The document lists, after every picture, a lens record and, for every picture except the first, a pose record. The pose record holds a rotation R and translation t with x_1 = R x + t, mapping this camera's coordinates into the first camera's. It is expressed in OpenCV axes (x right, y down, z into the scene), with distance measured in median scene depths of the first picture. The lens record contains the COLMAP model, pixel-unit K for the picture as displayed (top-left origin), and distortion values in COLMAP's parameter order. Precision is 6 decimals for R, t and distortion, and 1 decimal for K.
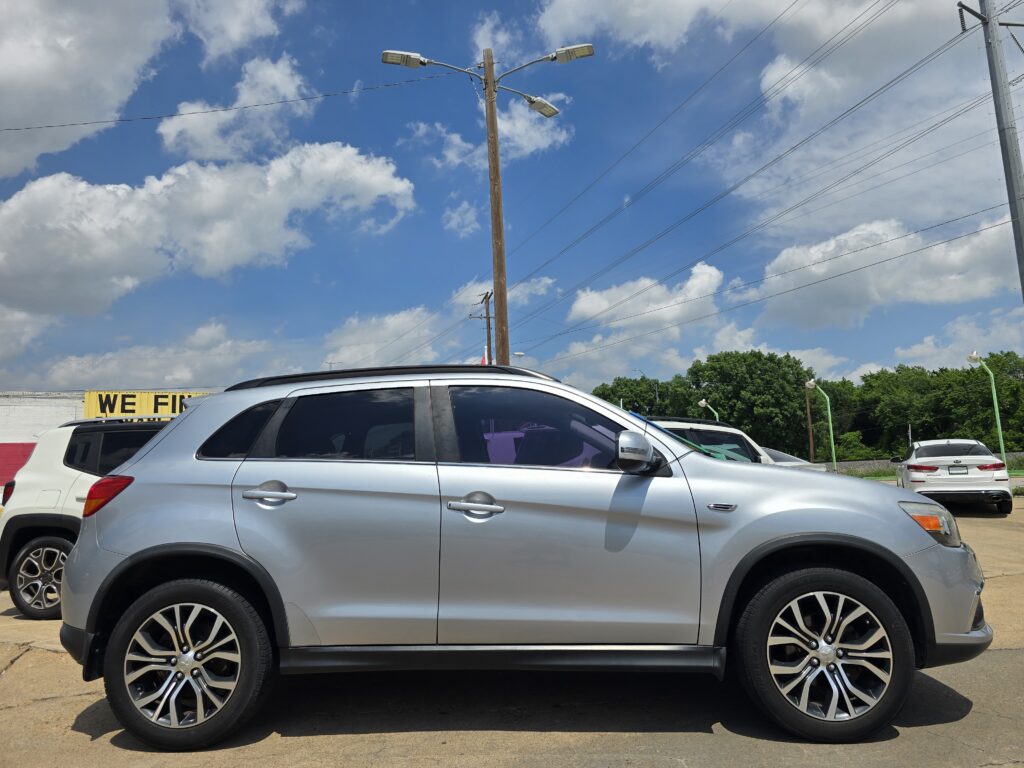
lens RADIAL K [[716.7, 0, 512.0], [0, 716.7, 384.0], [0, 0, 1]] dist [0.009354, 0.006376]
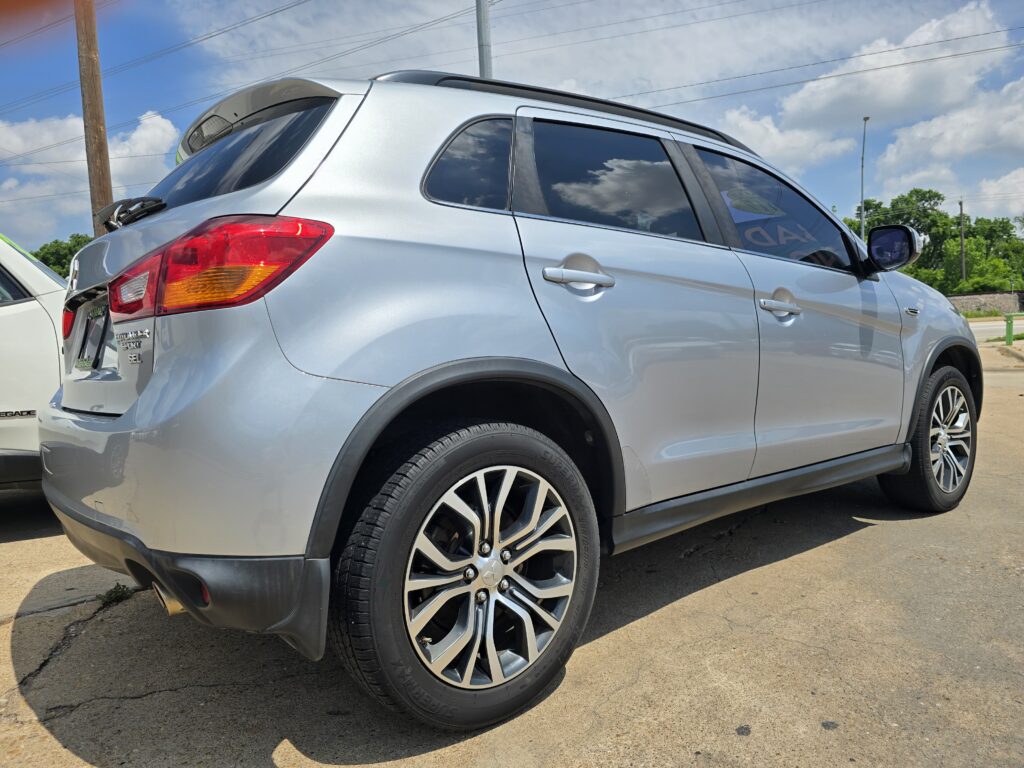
lens RADIAL K [[716.7, 0, 512.0], [0, 716.7, 384.0], [0, 0, 1]] dist [0.009354, 0.006376]
pose [[0.722308, -0.037985, 0.690527, -0.812447], [-0.074209, 0.988468, 0.131998, 0.172484], [-0.687578, -0.146587, 0.711160, 0.620786]]
